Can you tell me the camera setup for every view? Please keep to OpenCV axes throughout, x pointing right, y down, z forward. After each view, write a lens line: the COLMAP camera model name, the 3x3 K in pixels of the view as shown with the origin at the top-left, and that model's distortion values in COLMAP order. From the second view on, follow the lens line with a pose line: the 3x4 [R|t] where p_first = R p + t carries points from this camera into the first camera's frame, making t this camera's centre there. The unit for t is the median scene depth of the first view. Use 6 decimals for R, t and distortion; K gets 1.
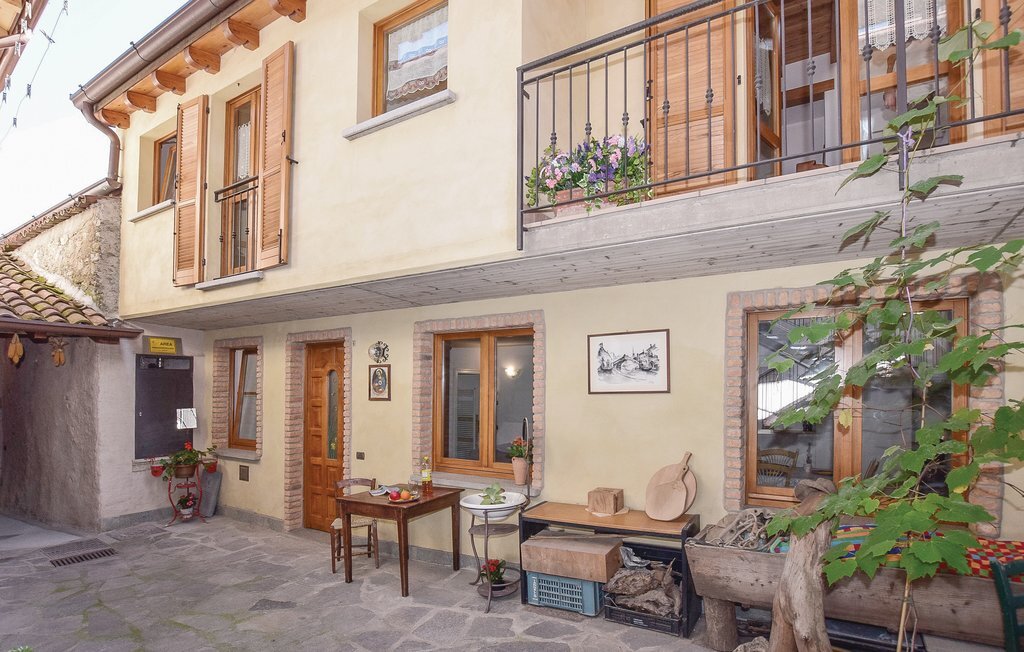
lens RADIAL K [[459.5, 0, 512.0], [0, 459.5, 382.3], [0, 0, 1]] dist [-0.000728, -0.000102]
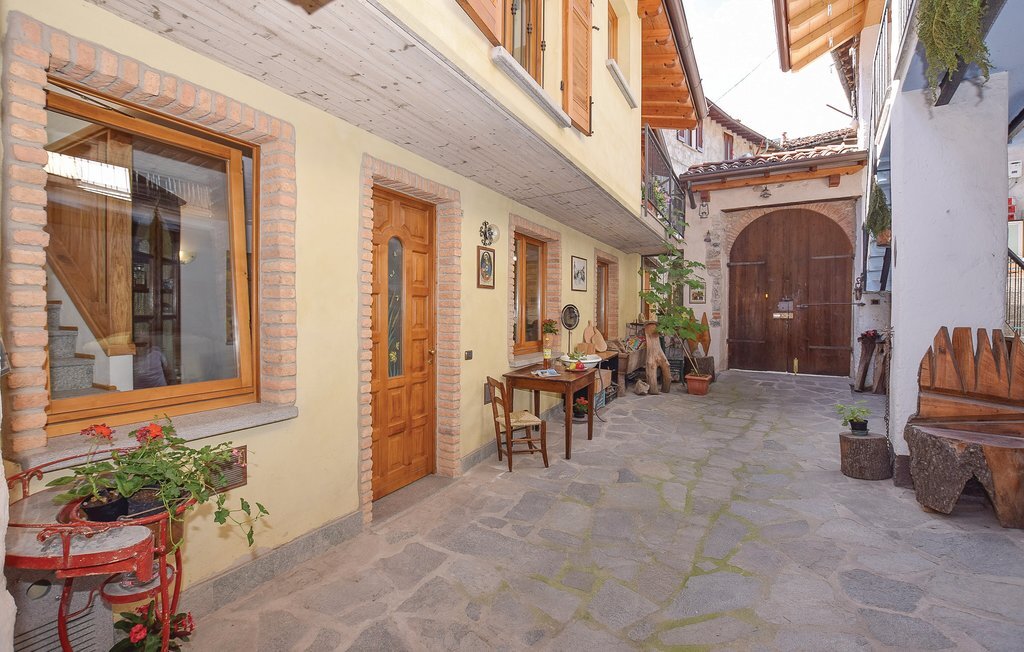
lens RADIAL K [[447.4, 0, 514.4], [0, 447.4, 320.2], [0, 0, 1]] dist [-0.000024, 0.000015]
pose [[-0.023286, -0.020471, 0.999519, -1.154992], [-0.020496, 0.999590, 0.019995, 0.082816], [-0.999519, -0.020021, -0.023696, 0.967026]]
